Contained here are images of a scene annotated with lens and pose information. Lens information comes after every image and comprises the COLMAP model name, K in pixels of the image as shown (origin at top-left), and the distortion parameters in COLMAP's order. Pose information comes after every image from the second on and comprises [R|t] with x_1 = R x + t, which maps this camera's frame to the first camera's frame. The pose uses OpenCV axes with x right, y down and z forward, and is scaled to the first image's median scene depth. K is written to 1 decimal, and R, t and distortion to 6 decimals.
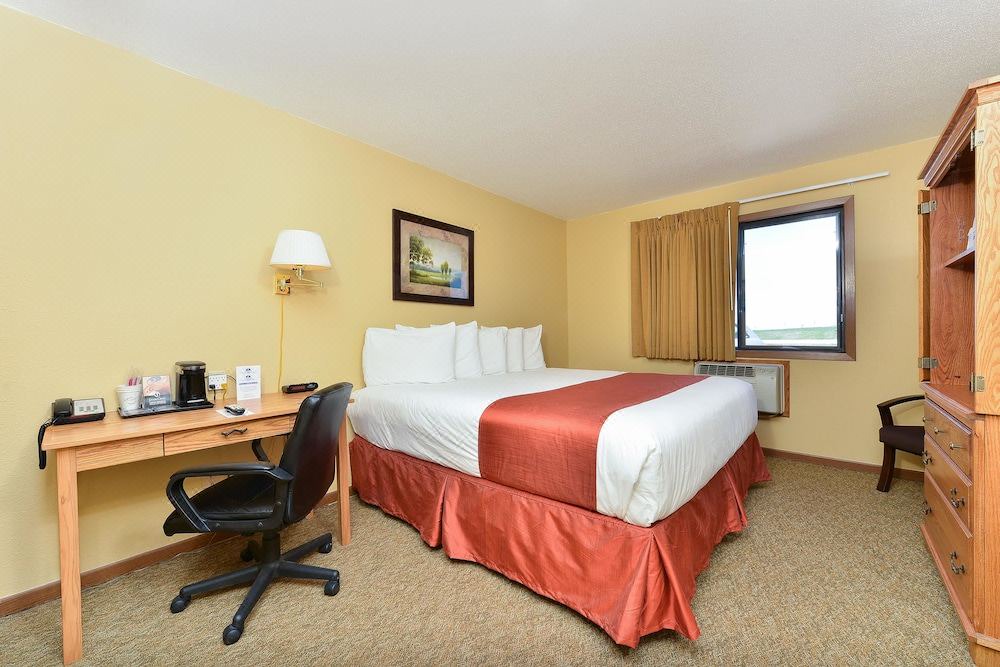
lens RADIAL K [[389.2, 0, 496.2], [0, 389.2, 331.5], [0, 0, 1]] dist [0.001298, 0.000089]
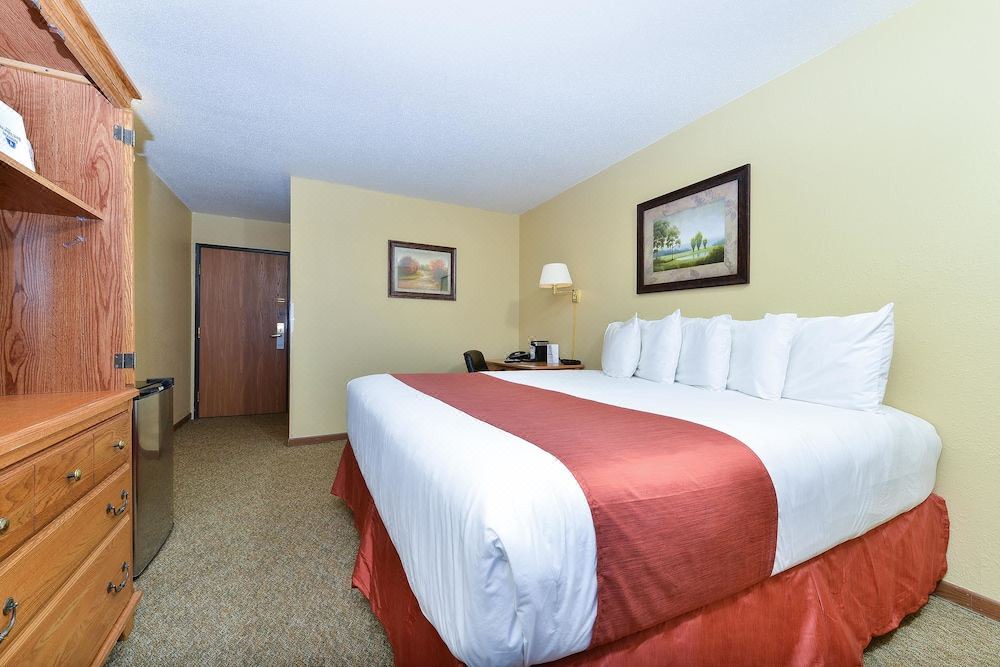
lens RADIAL K [[389.2, 0, 495.7], [0, 389.2, 333.1], [0, 0, 1]] dist [0.001298, 0.000089]
pose [[-0.375735, 0.010779, -0.926664, 0.771953], [-0.001461, 0.999924, 0.012224, 0.009417], [0.926726, 0.005947, -0.375691, 0.969392]]
